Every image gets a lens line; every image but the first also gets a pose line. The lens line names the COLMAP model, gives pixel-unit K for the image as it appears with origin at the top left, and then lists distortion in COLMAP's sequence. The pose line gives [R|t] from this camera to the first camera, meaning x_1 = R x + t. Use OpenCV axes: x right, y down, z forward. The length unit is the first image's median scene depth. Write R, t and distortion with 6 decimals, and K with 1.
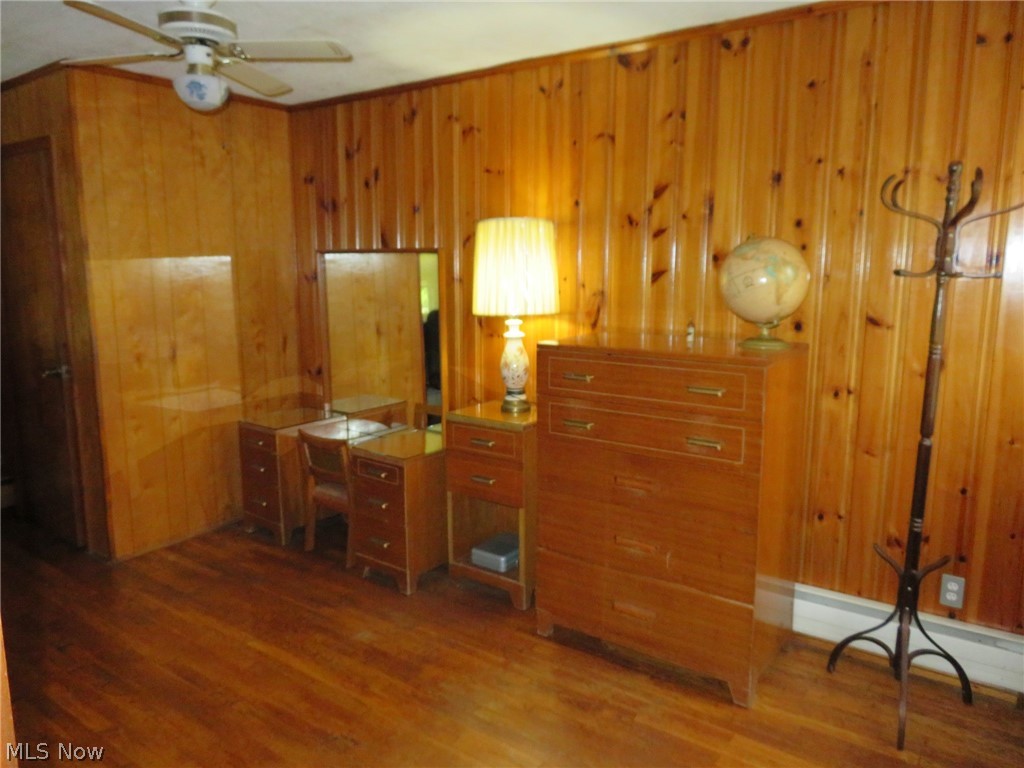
lens RADIAL K [[730.5, 0, 510.5], [0, 730.5, 380.5], [0, 0, 1]] dist [-0.008951, -0.000527]
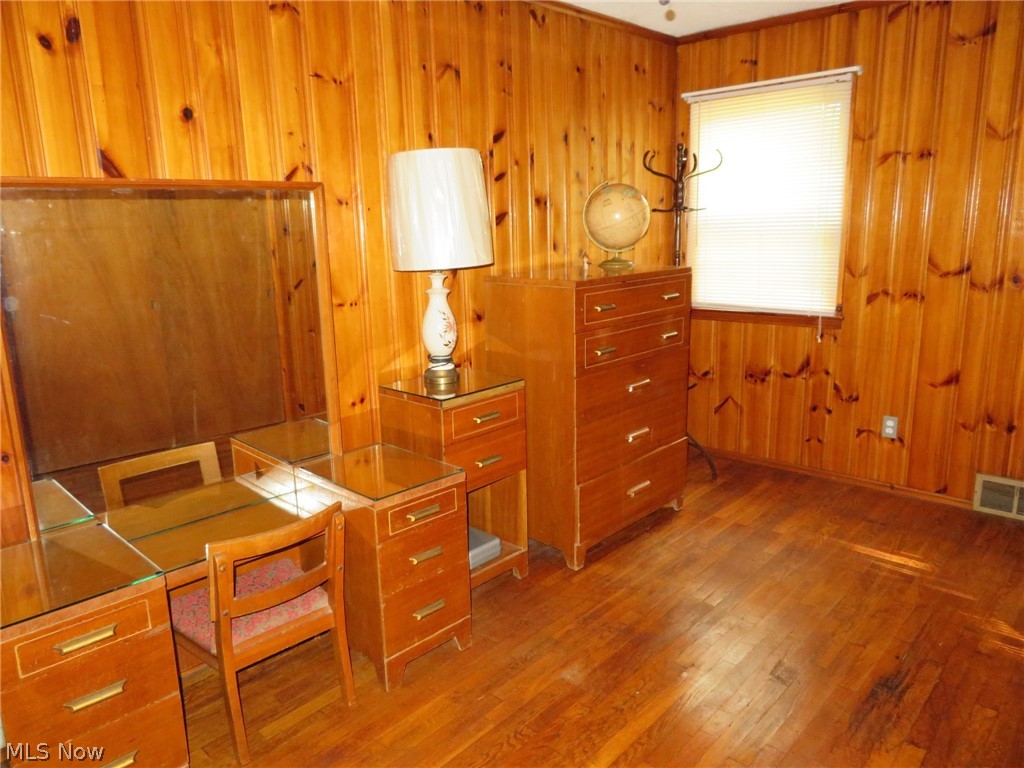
lens RADIAL K [[730.5, 0, 510.5], [0, 730.5, 380.5], [0, 0, 1]] dist [-0.008951, -0.000527]
pose [[0.113022, -0.219827, 0.968970, -0.910911], [0.179053, 0.963759, 0.197760, -0.128746], [-0.977326, 0.151146, 0.148286, 0.902805]]
